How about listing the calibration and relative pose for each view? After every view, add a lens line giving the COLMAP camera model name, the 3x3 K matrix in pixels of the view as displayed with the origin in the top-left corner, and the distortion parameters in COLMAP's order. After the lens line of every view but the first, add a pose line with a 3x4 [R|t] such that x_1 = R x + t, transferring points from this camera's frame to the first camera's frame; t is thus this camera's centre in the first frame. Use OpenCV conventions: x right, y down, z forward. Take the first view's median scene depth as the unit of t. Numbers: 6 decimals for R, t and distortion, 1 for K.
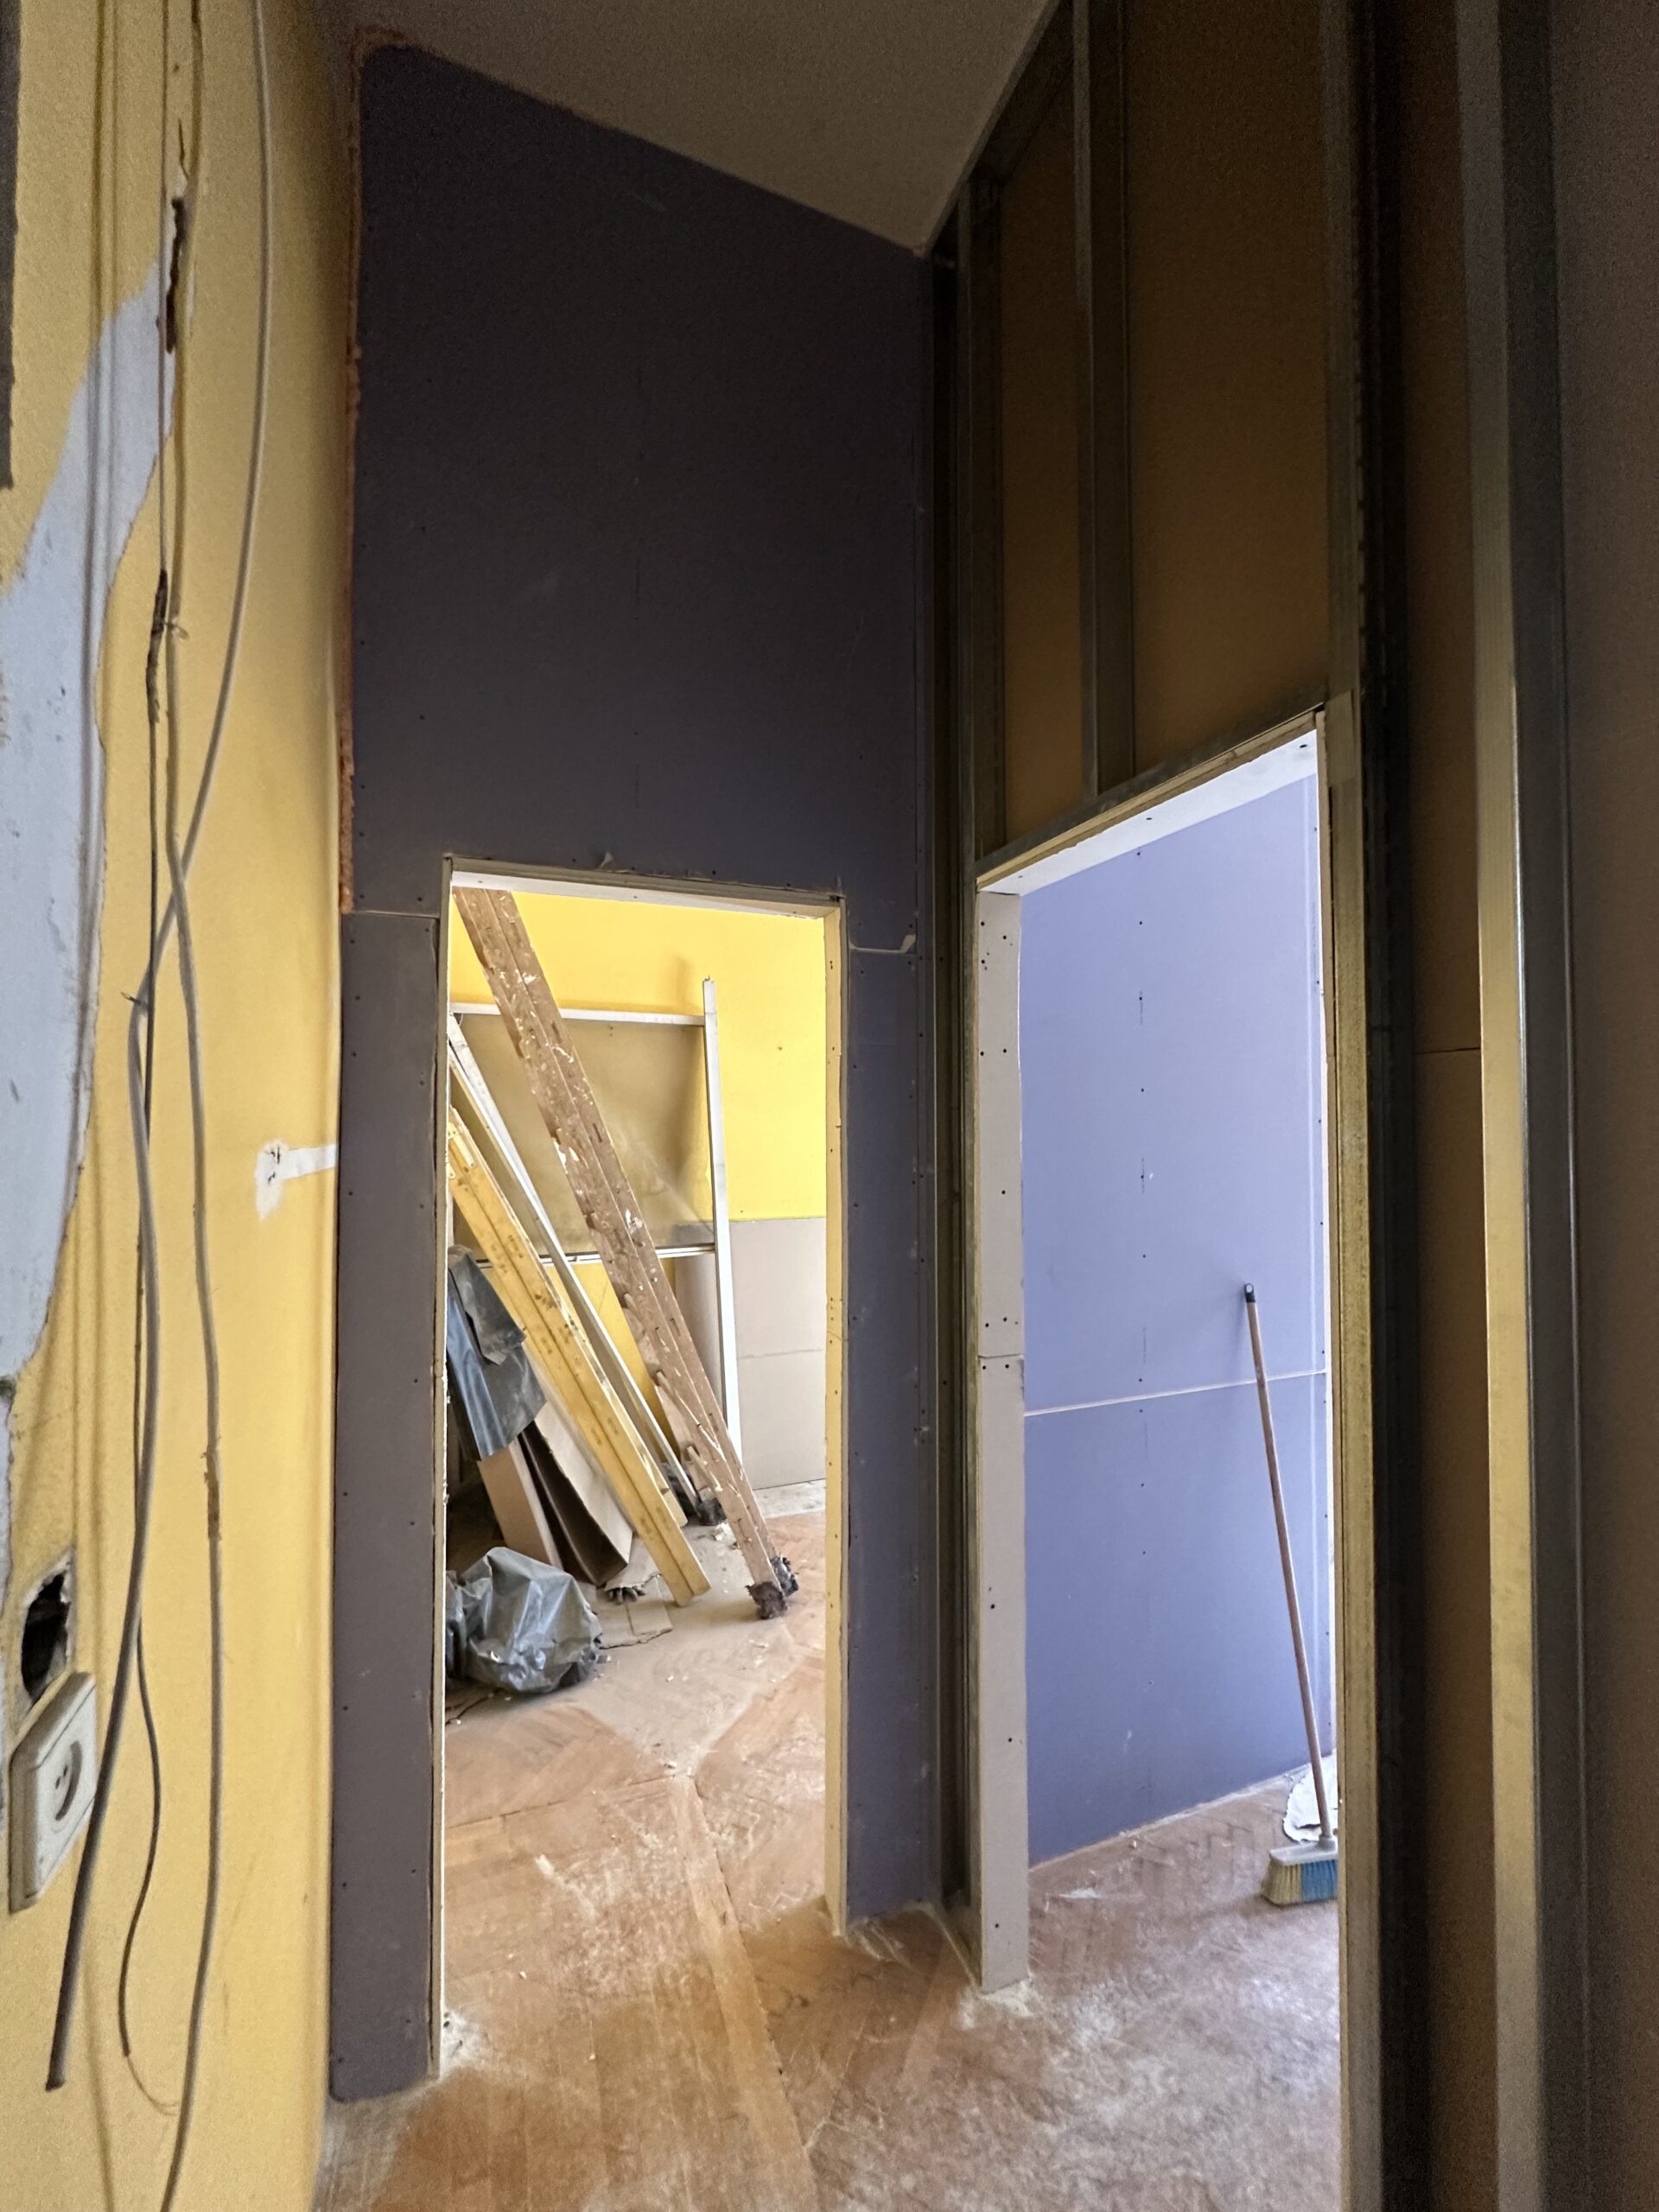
lens RADIAL K [[884.8, 0, 831.1], [0, 884.8, 1110.7], [0, 0, 1]] dist [-0.007439, 0.001208]
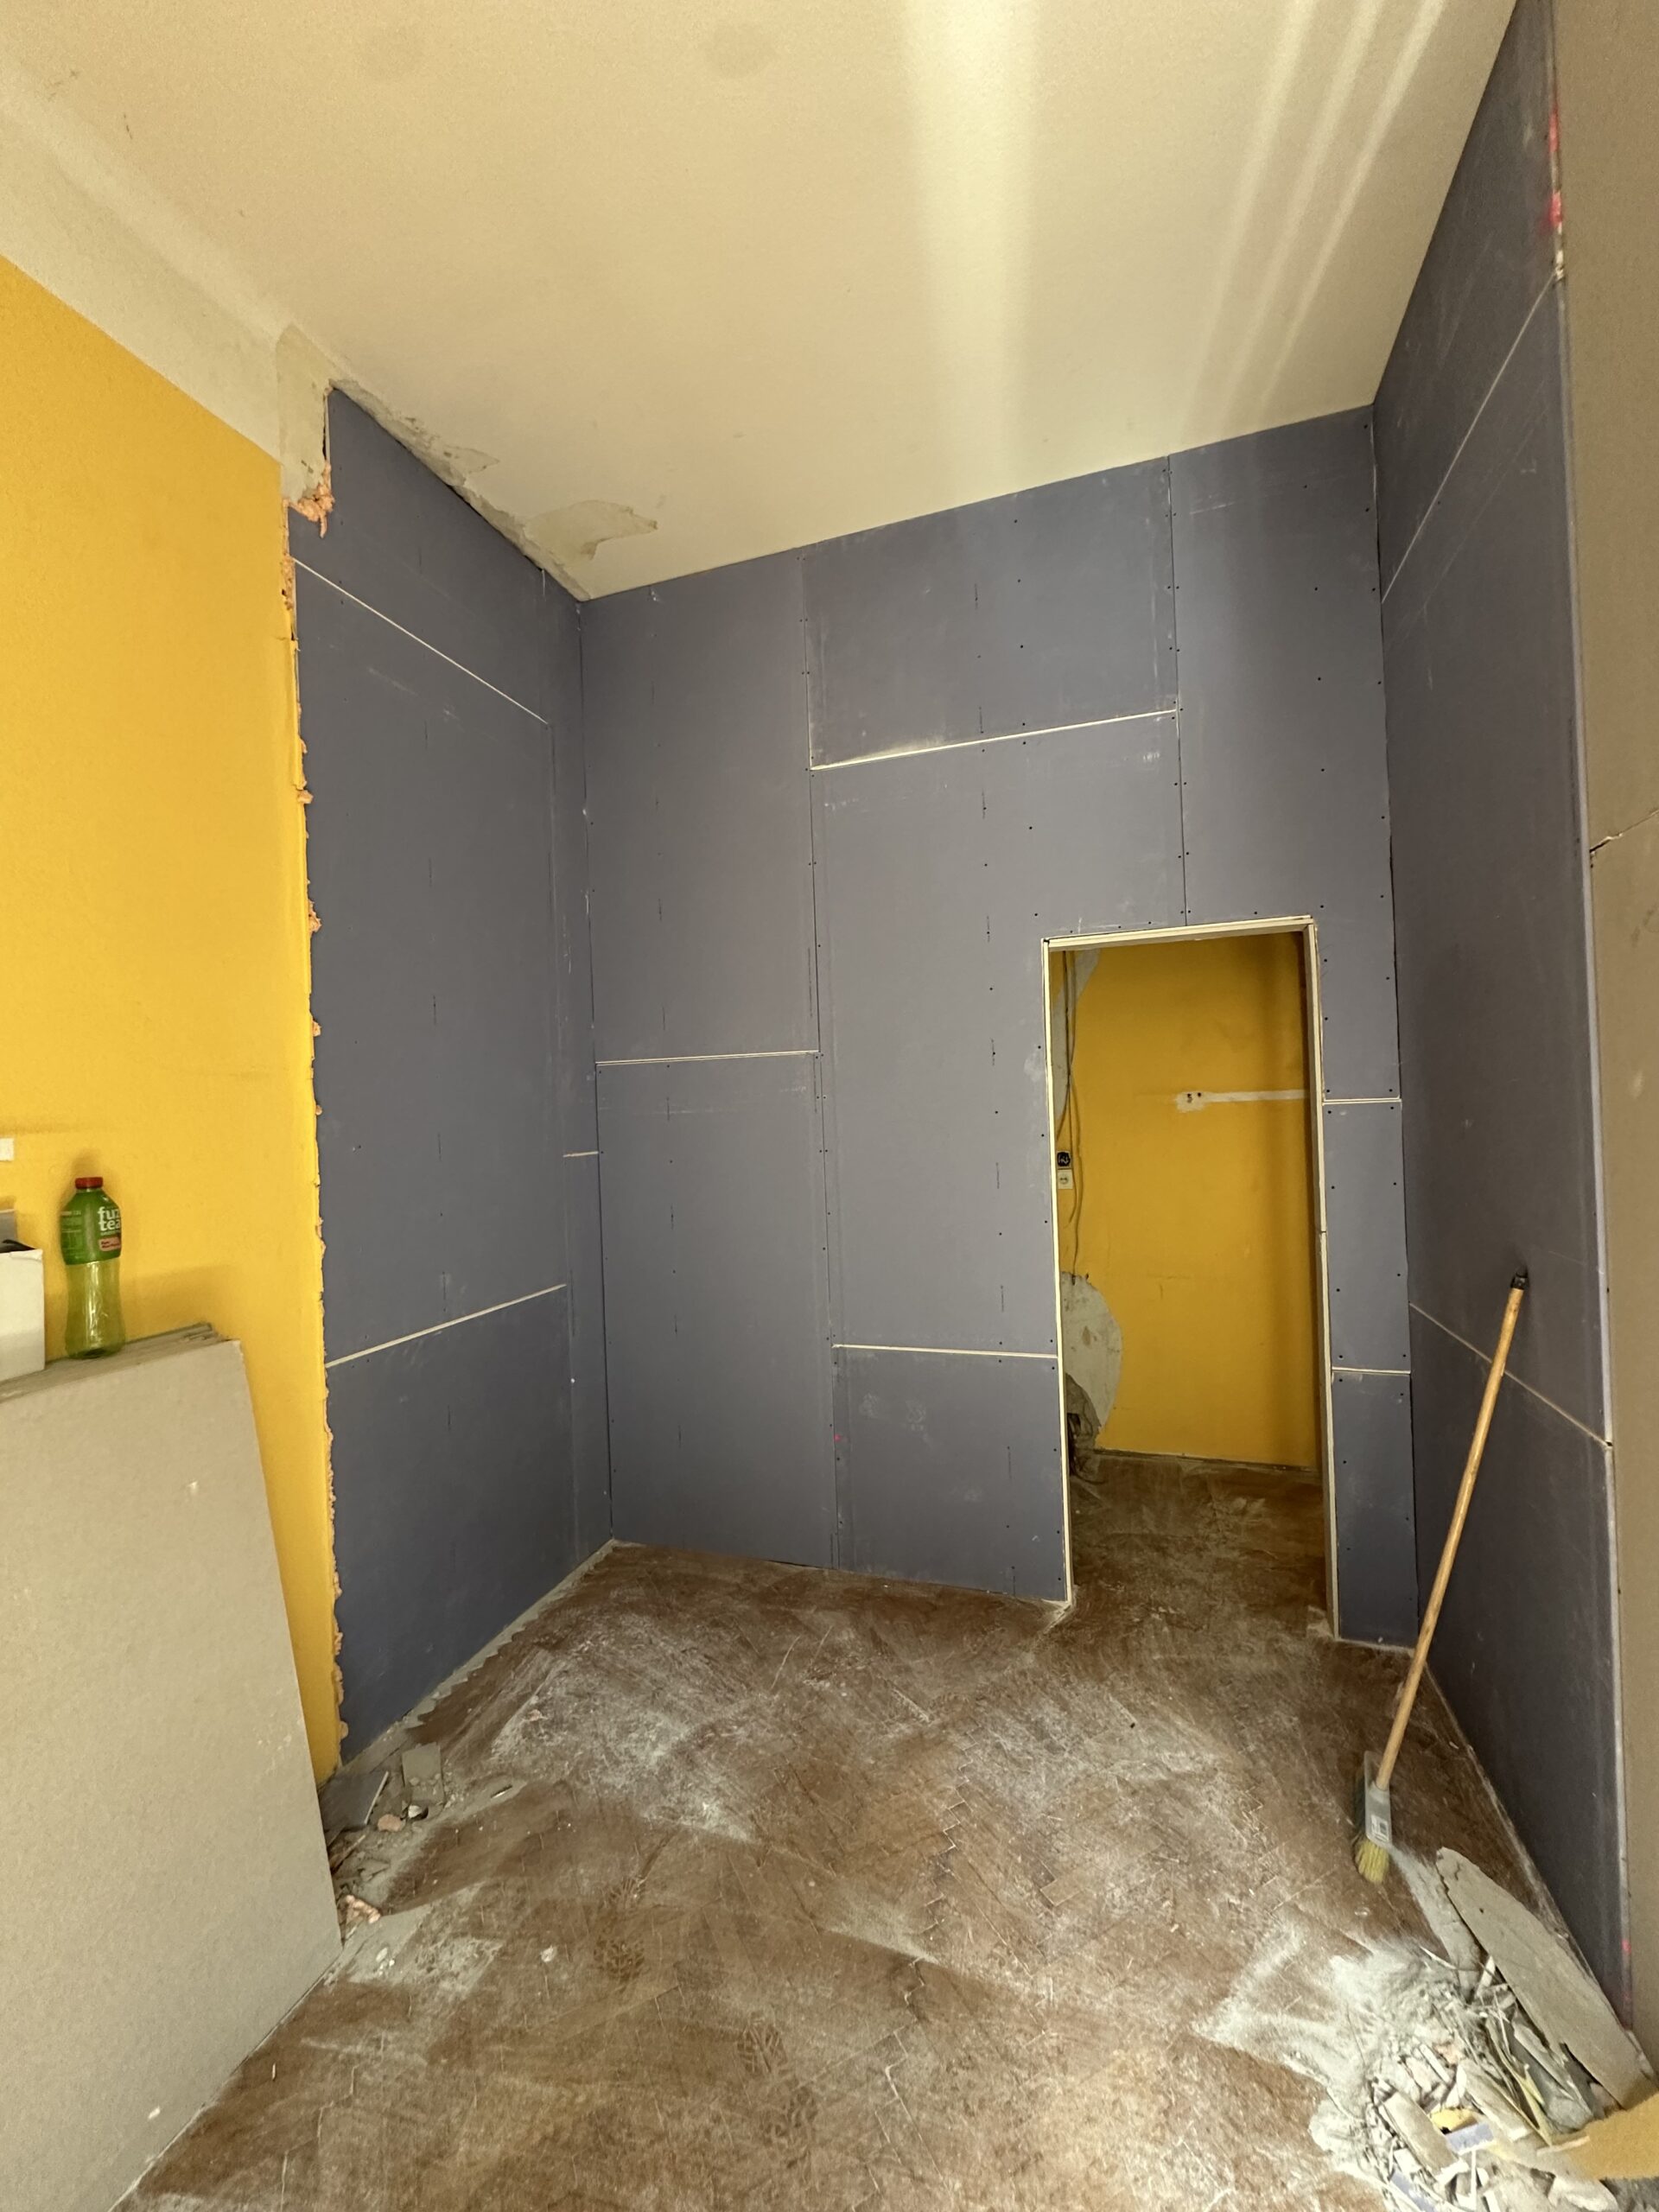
lens RADIAL K [[884.8, 0, 823.6], [0, 884.8, 1104.4], [0, 0, 1]] dist [-0.007439, 0.001208]
pose [[-0.642381, 0.020245, -0.766118, 2.100225], [0.048390, 0.998728, -0.014182, 0.034411], [0.764856, -0.046183, -0.642543, 1.447797]]
